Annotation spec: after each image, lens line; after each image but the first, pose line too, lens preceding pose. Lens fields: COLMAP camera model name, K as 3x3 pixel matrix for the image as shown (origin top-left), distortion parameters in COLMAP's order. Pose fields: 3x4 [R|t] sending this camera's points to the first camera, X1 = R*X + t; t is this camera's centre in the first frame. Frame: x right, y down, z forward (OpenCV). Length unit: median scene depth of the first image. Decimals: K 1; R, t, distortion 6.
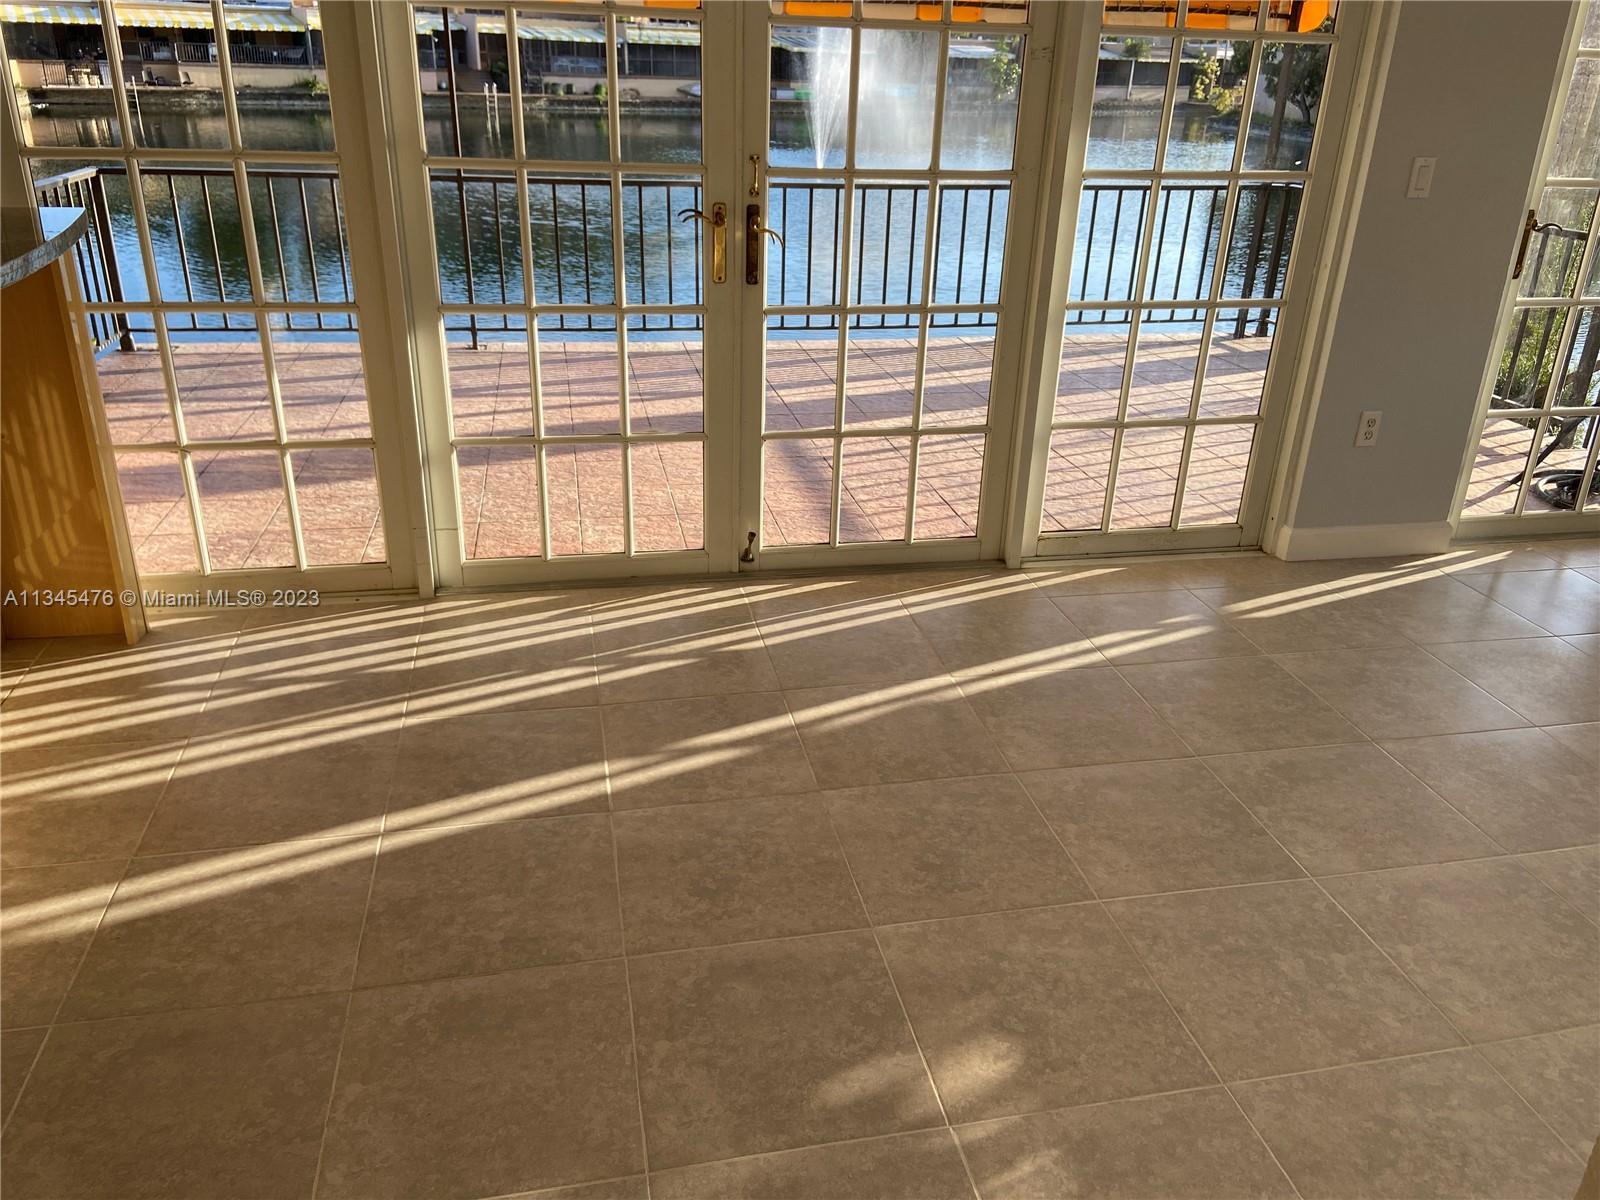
lens RADIAL K [[1209.8, 0, 802.7], [0, 1209.8, 569.8], [0, 0, 1]] dist [0.097775, -0.120151]
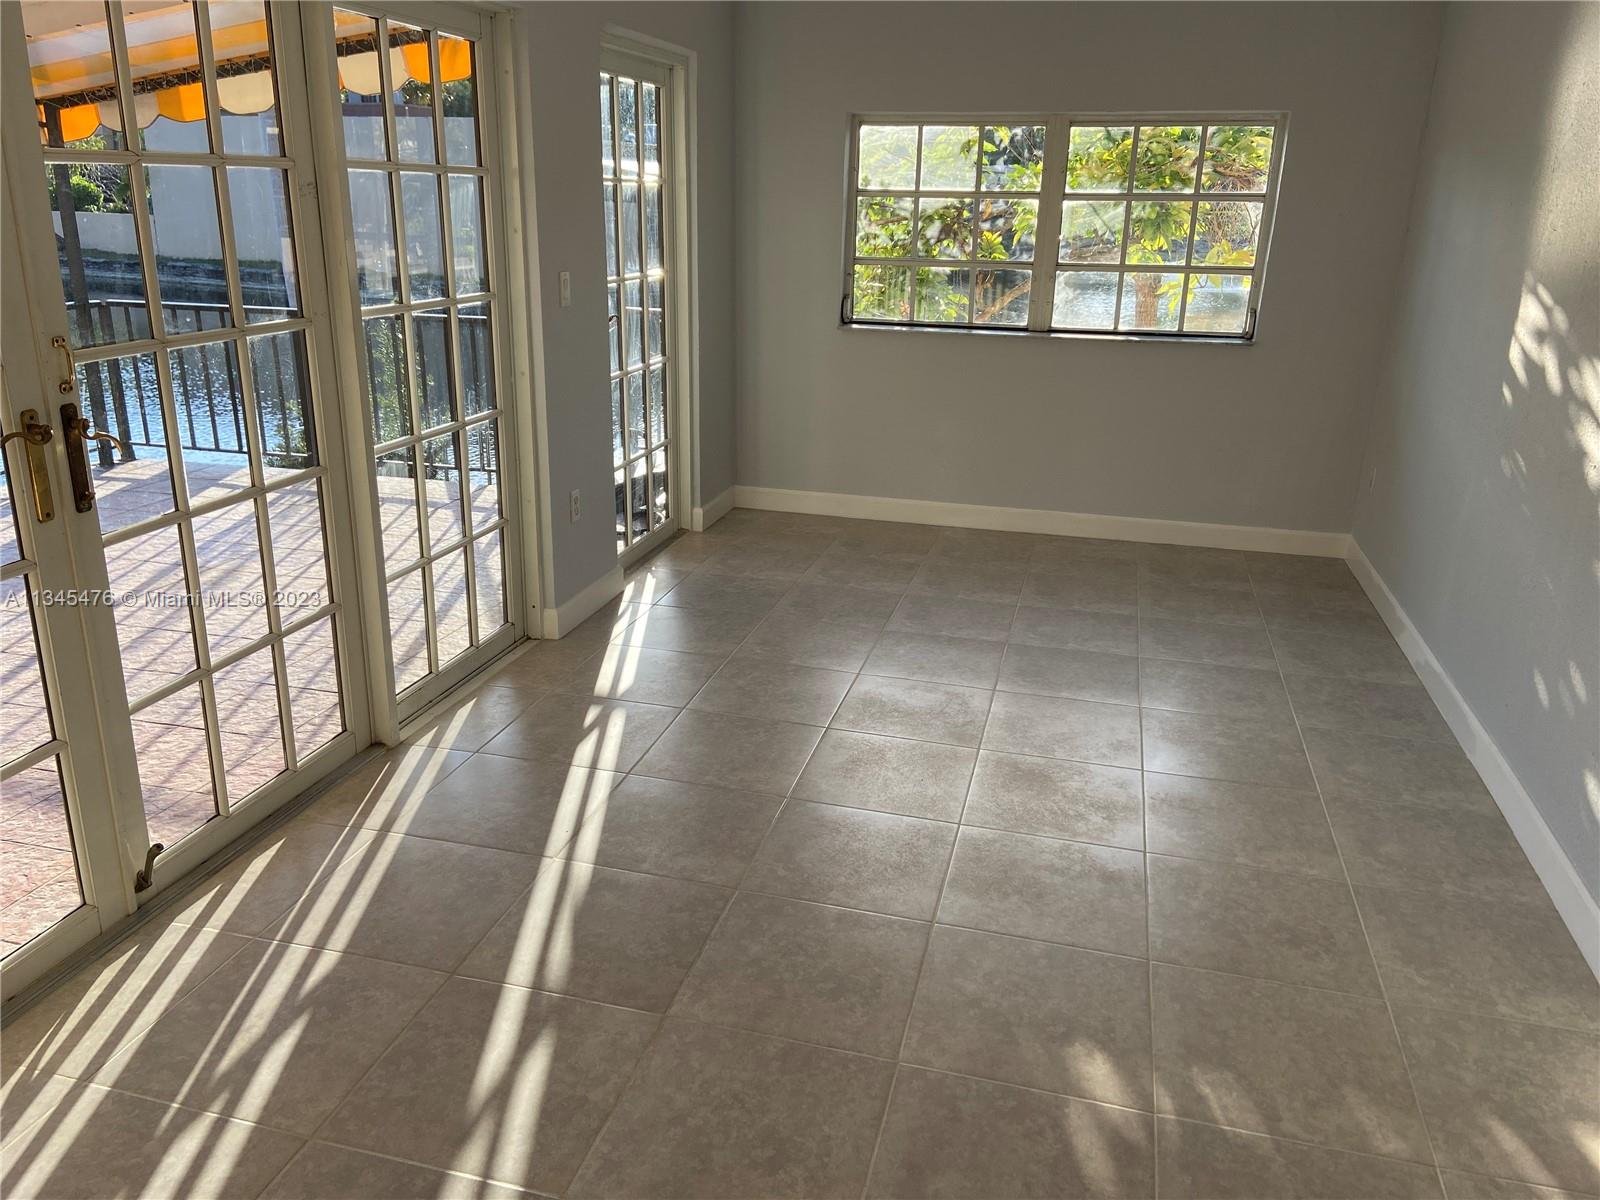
lens RADIAL K [[1209.8, 0, 802.7], [0, 1209.8, 569.8], [0, 0, 1]] dist [0.097775, -0.120151]
pose [[0.448288, -0.287735, 0.846314, -0.467950], [0.339779, 0.930562, 0.136399, -0.161235], [-0.826794, 0.226414, 0.514926, 0.303151]]
